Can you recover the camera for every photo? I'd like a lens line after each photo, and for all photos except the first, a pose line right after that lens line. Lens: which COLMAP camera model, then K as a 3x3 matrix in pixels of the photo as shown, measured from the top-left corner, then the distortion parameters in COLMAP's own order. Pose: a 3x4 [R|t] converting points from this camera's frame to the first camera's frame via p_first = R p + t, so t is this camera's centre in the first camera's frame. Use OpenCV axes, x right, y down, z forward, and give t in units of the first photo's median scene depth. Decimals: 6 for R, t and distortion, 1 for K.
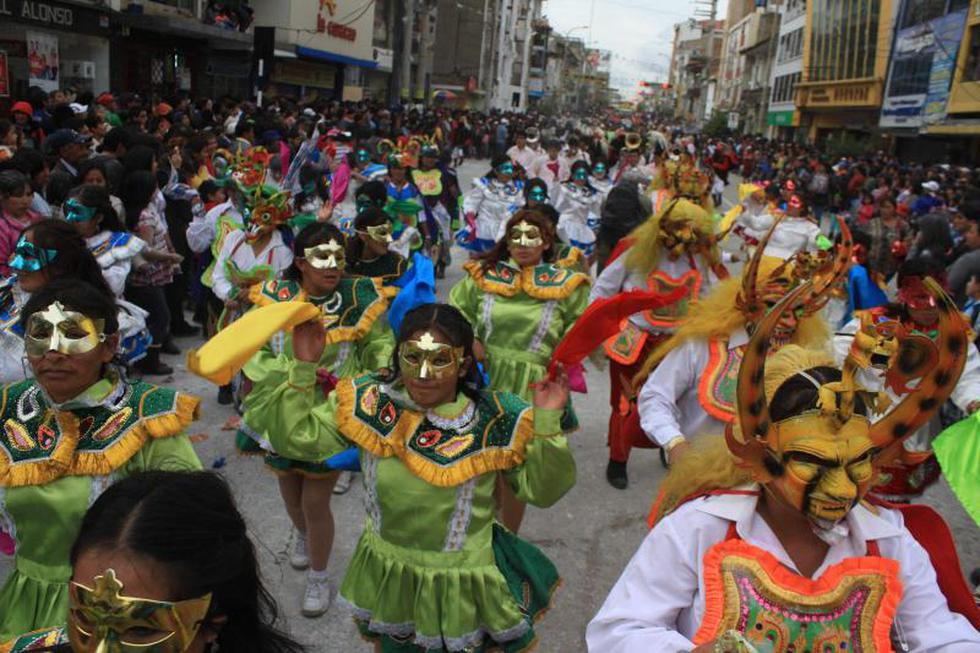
lens RADIAL K [[811.5, 0, 483.9], [0, 811.5, 337.1], [0, 0, 1]] dist [-0.168252, 0.146879]
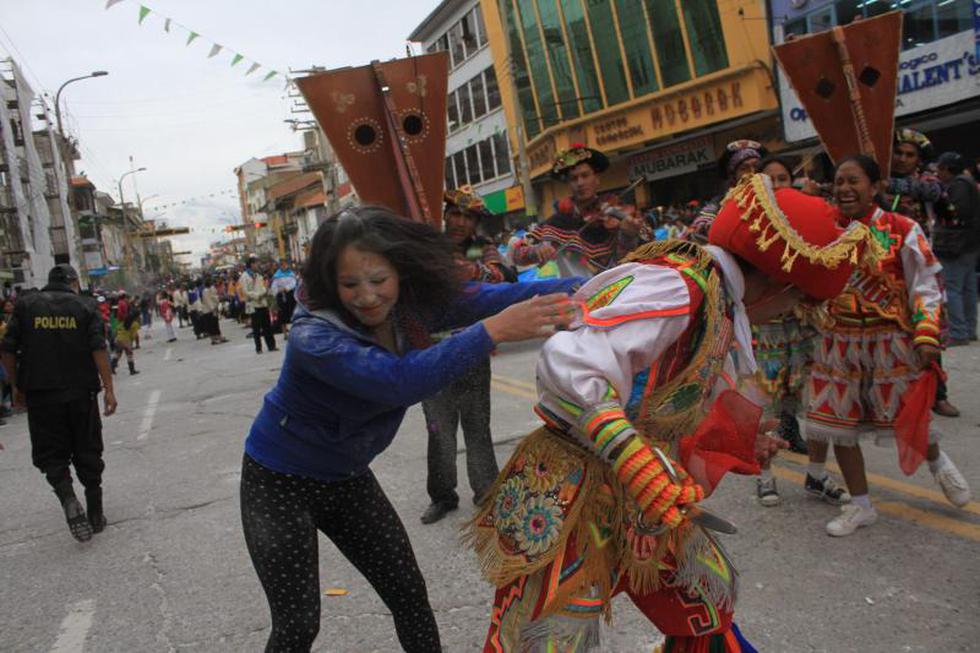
lens RADIAL K [[811.5, 0, 483.9], [0, 811.5, 337.1], [0, 0, 1]] dist [-0.168252, 0.146879]
pose [[0.845545, -0.247891, 0.472868, 0.008774], [0.330046, 0.938866, -0.097980, -0.052122], [-0.419671, 0.238915, 0.875669, 0.211452]]
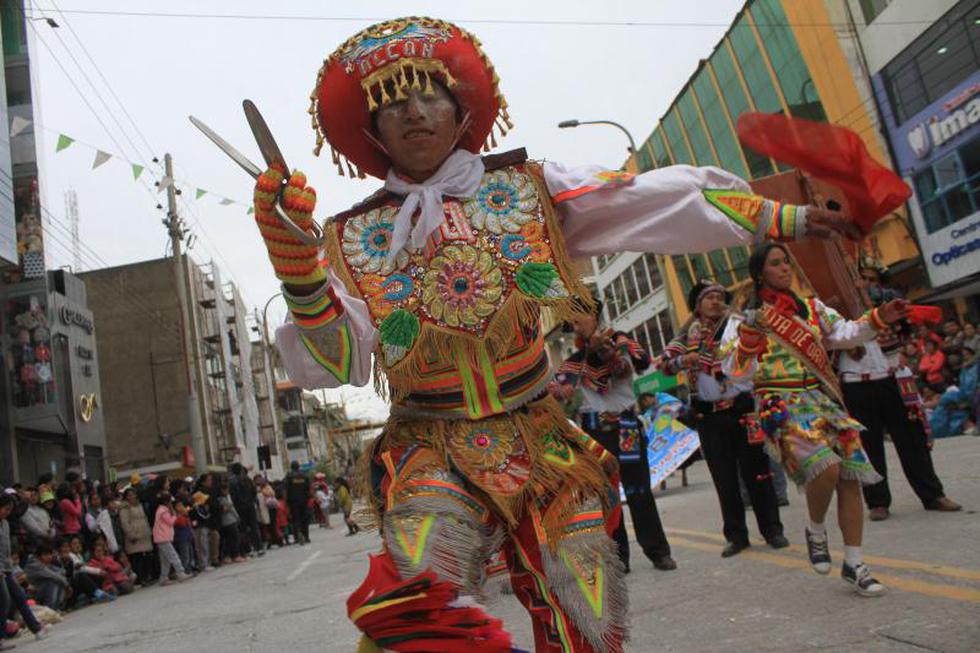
lens RADIAL K [[811.5, 0, 483.9], [0, 811.5, 337.1], [0, 0, 1]] dist [-0.168252, 0.146879]
pose [[0.927871, -0.209545, 0.308458, 0.012448], [0.323706, 0.863257, -0.387300, -0.043673], [-0.185121, 0.459214, 0.868822, 0.200146]]
